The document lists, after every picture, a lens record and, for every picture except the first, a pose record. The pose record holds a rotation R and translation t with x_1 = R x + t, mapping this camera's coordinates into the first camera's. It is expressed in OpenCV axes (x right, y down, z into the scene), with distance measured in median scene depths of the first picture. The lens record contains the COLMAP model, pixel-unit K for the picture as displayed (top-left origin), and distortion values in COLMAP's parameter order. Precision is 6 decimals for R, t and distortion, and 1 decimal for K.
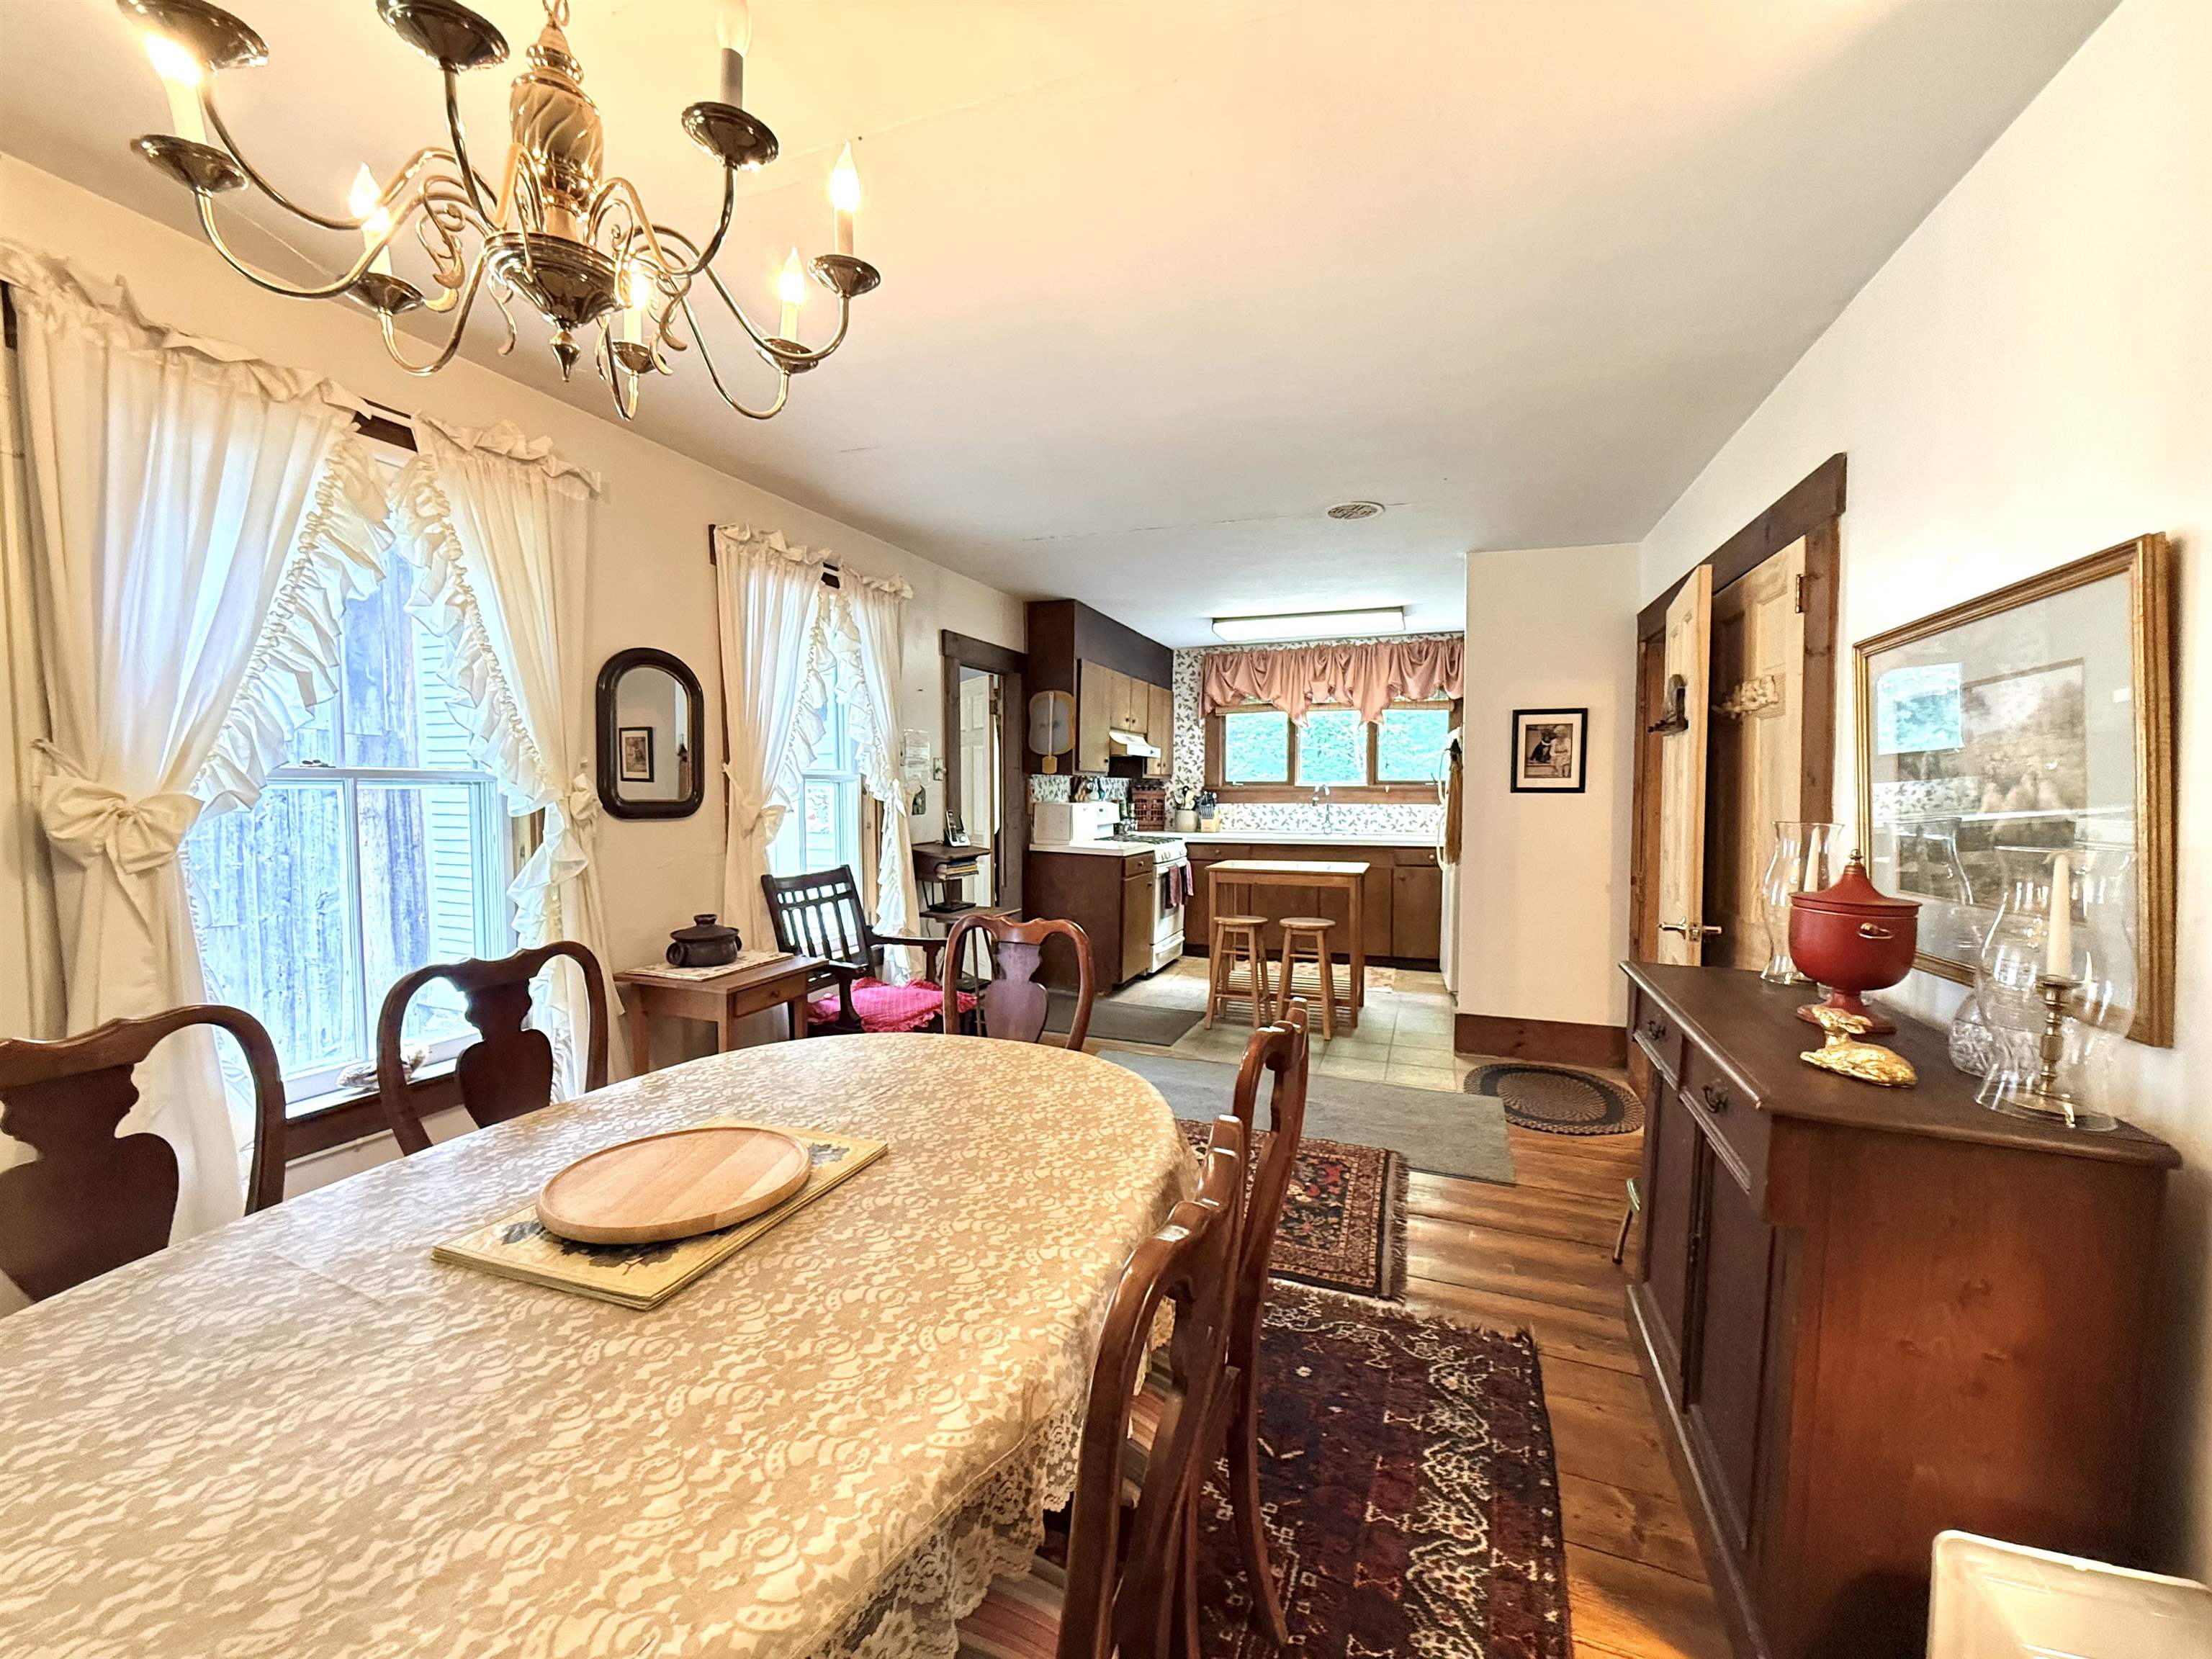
lens RADIAL K [[879.6, 0, 1112.9], [0, 879.6, 831.9], [0, 0, 1]] dist [0.000459, -0.000075]
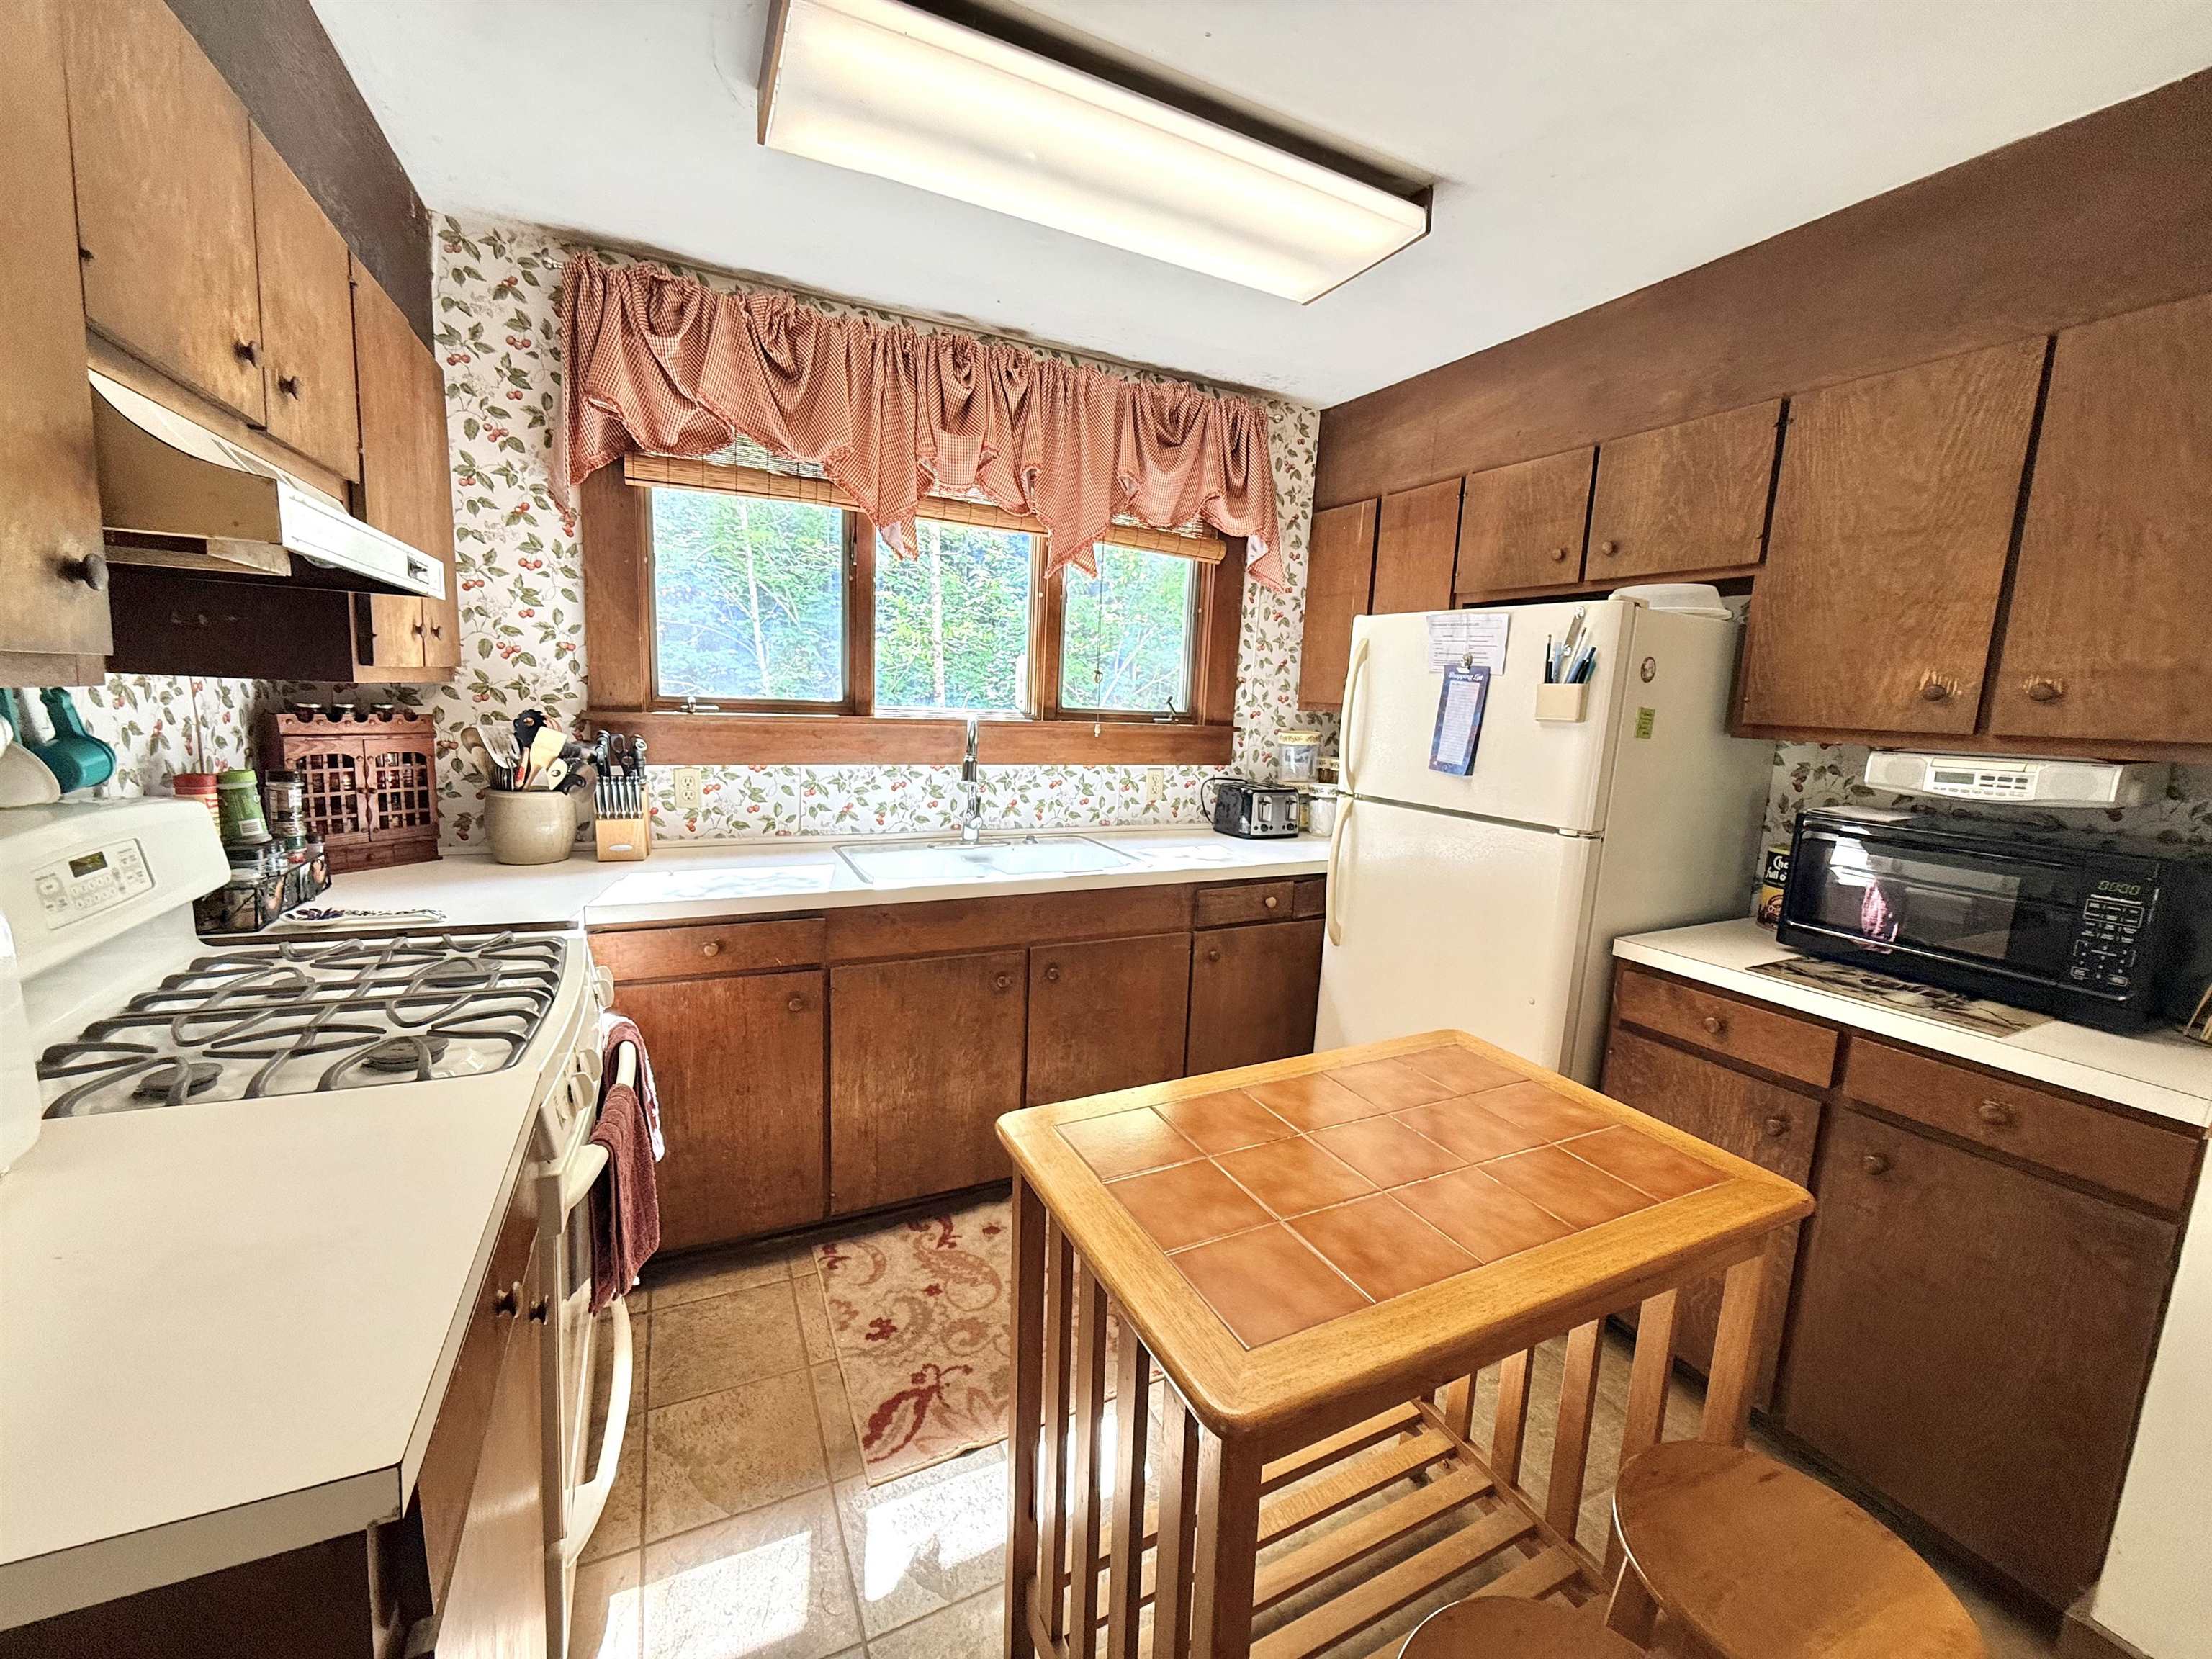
lens RADIAL K [[879.6, 0, 1113.0], [0, 879.6, 827.6], [0, 0, 1]] dist [0.000459, -0.000075]
pose [[0.686127, -0.080803, 0.722980, 0.001067], [-0.004950, 0.993271, 0.115710, -0.050873], [-0.727465, -0.082971, 0.681110, 0.687064]]
